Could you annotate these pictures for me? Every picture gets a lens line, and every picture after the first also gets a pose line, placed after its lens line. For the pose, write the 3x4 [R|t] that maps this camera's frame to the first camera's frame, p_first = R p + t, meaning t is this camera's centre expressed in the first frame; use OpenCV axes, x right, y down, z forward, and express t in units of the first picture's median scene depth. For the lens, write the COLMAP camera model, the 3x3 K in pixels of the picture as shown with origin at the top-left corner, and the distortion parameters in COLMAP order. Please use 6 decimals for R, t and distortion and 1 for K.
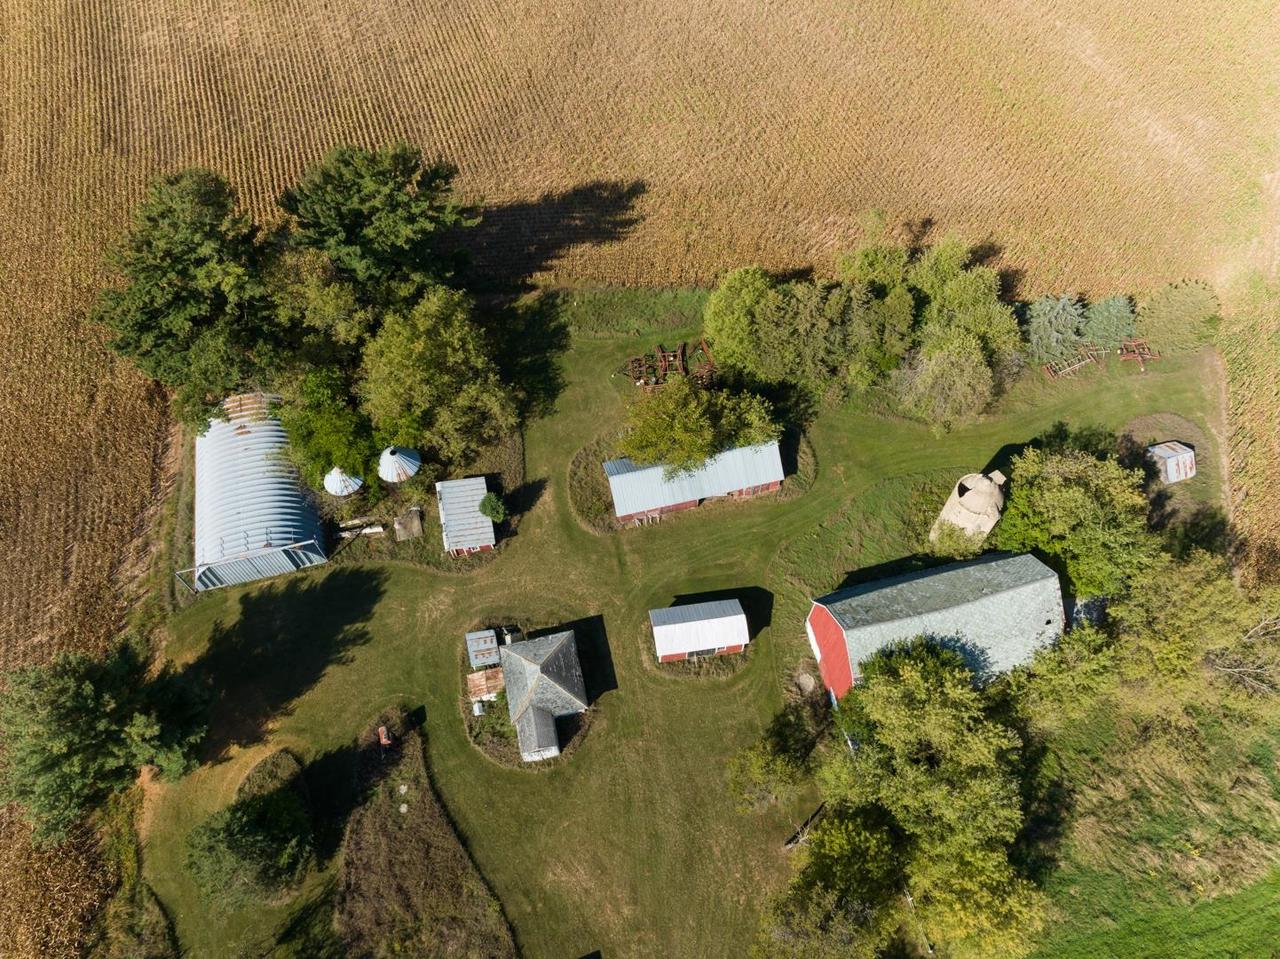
lens RADIAL K [[893.3, 0, 641.9], [0, 893.3, 480.8], [0, 0, 1]] dist [-0.006961, 0.004517]
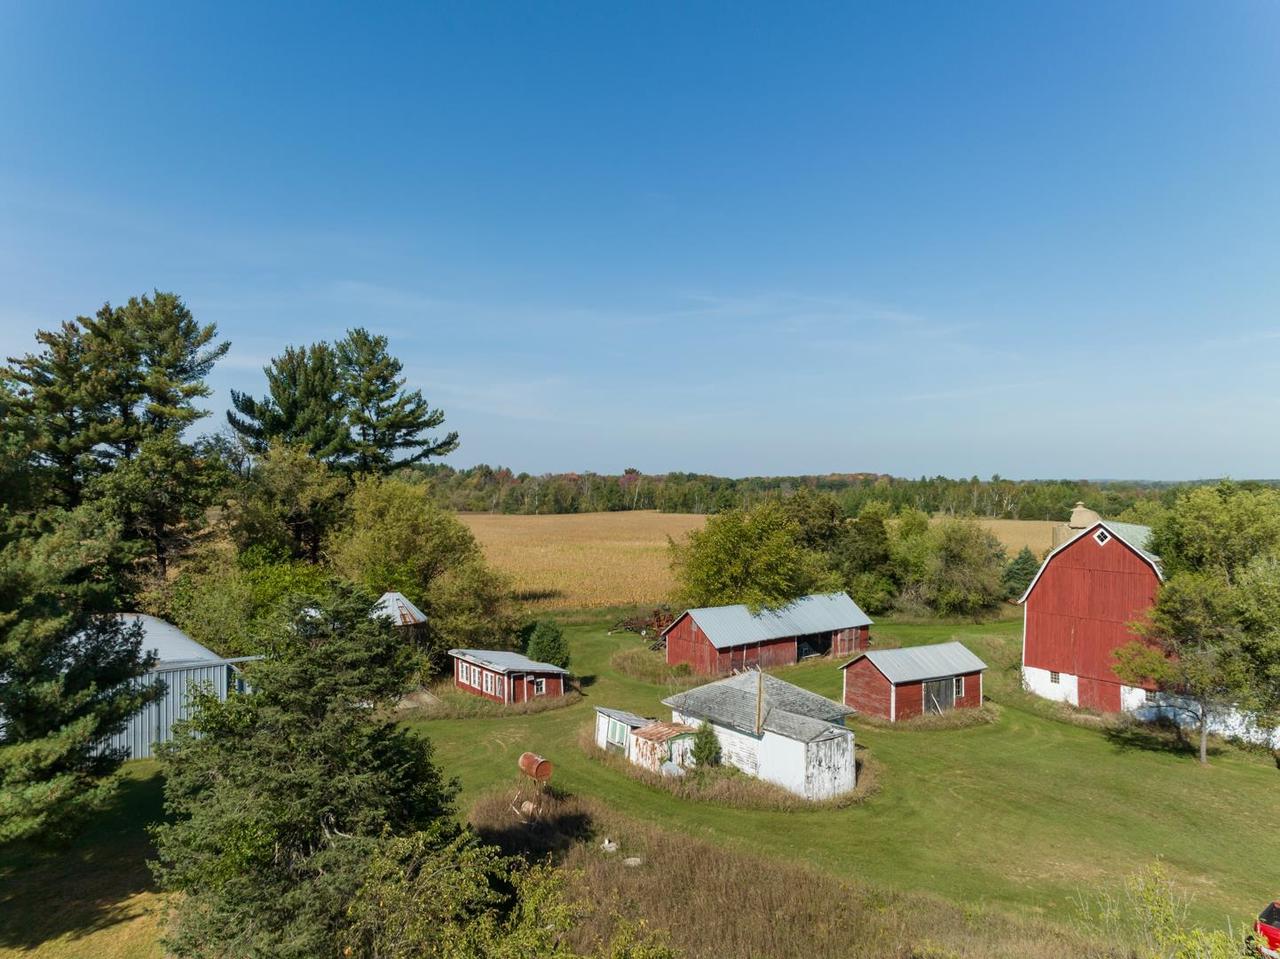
lens RADIAL K [[893.3, 0, 641.1], [0, 893.3, 477.3], [0, 0, 1]] dist [-0.006961, 0.004517]
pose [[0.920737, 0.011121, 0.390025, -0.376888], [0.327583, 0.521015, -0.788183, 0.532151], [-0.211975, 0.853475, 0.476075, 0.568355]]
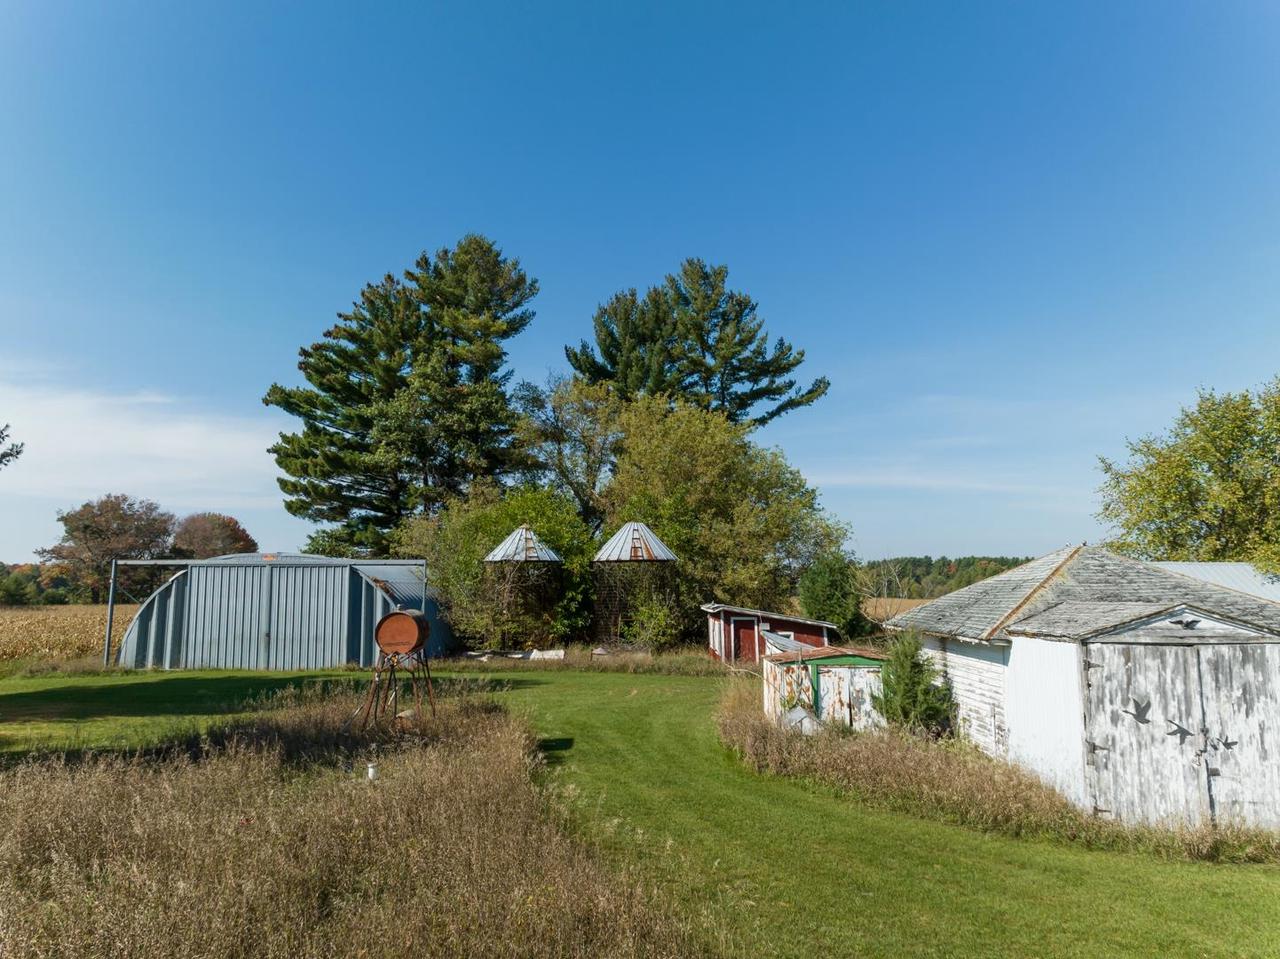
lens RADIAL K [[893.3, 0, 639.2], [0, 893.3, 471.2], [0, 0, 1]] dist [-0.006961, 0.004517]
pose [[0.969475, -0.025280, -0.243883, -0.154549], [-0.212438, 0.410043, -0.886981, 0.410167], [0.122425, 0.911716, 0.392156, 0.788322]]
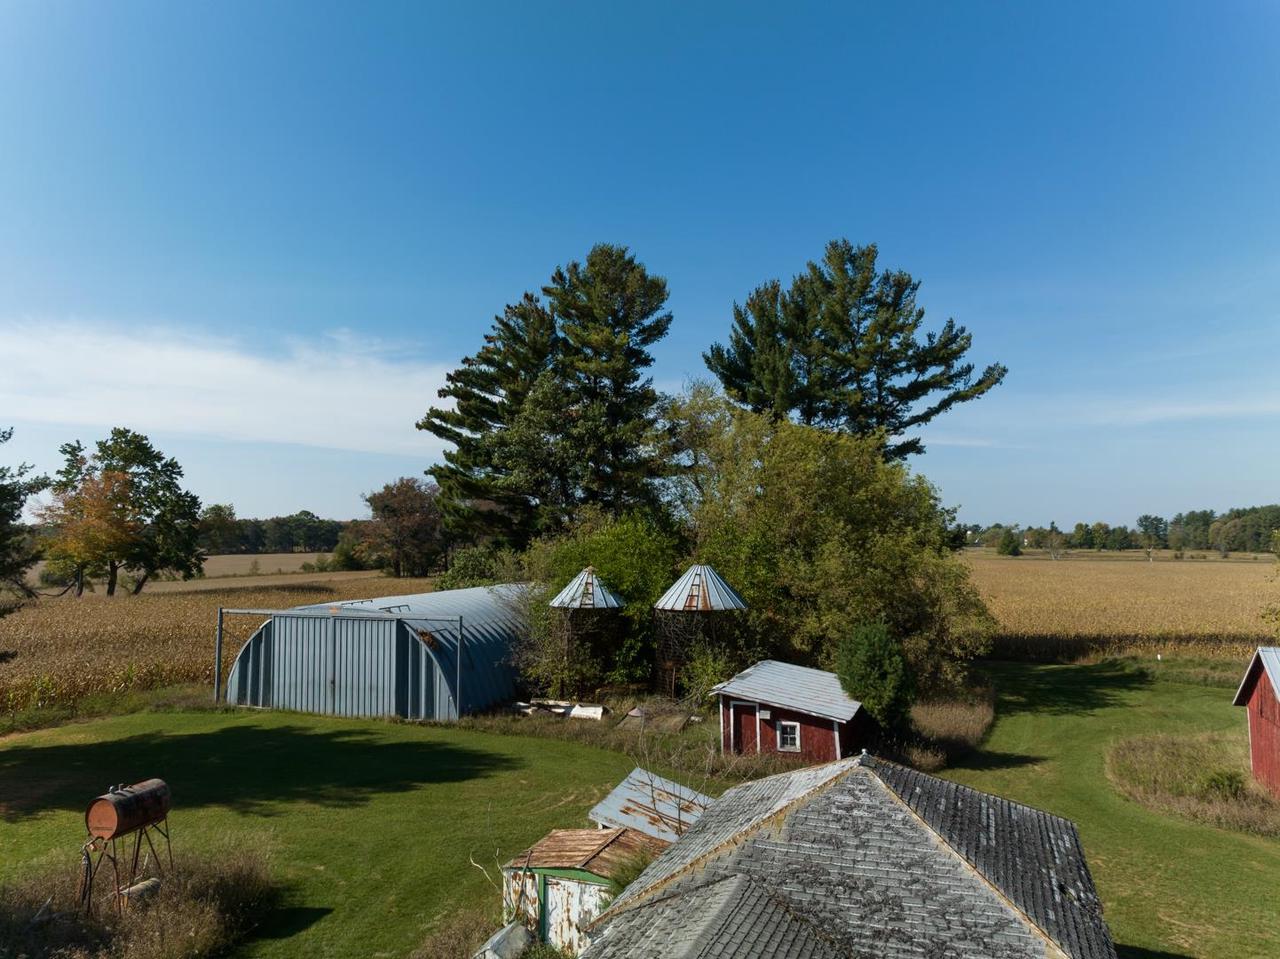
lens RADIAL K [[893.3, 0, 639.1], [0, 893.3, 473.8], [0, 0, 1]] dist [-0.006961, 0.004517]
pose [[0.827659, -0.031881, -0.560326, -0.040220], [-0.481196, 0.473521, -0.737718, 0.314663], [0.288845, 0.880205, 0.376573, 0.782603]]
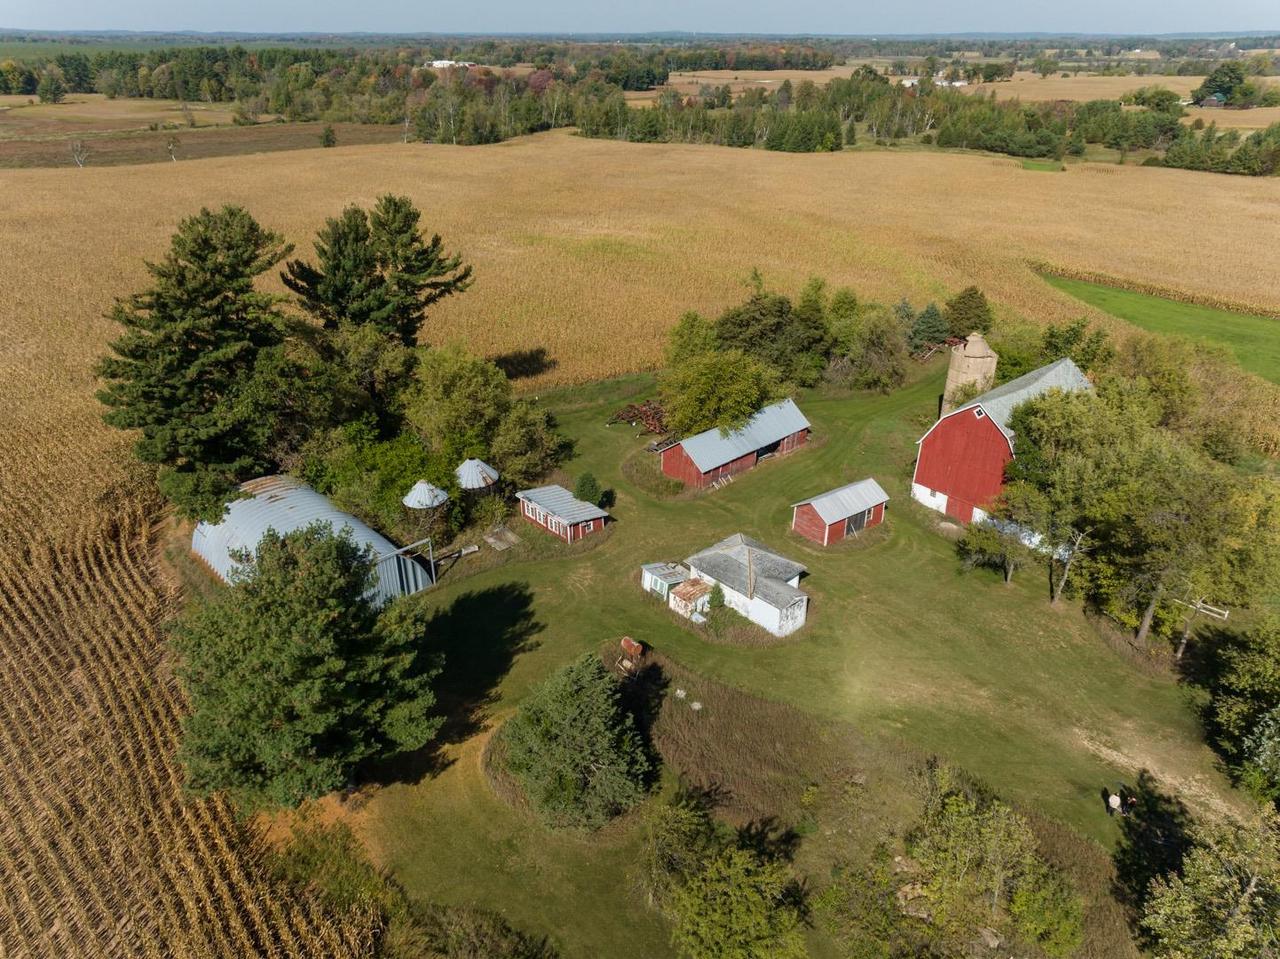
lens RADIAL K [[893.3, 0, 637.0], [0, 893.3, 477.8], [0, 0, 1]] dist [-0.006961, 0.004517]
pose [[0.877553, -0.206141, 0.432904, -0.542963], [0.403988, 0.804172, -0.436005, 0.466606], [-0.258251, 0.557506, 0.788983, 0.237081]]
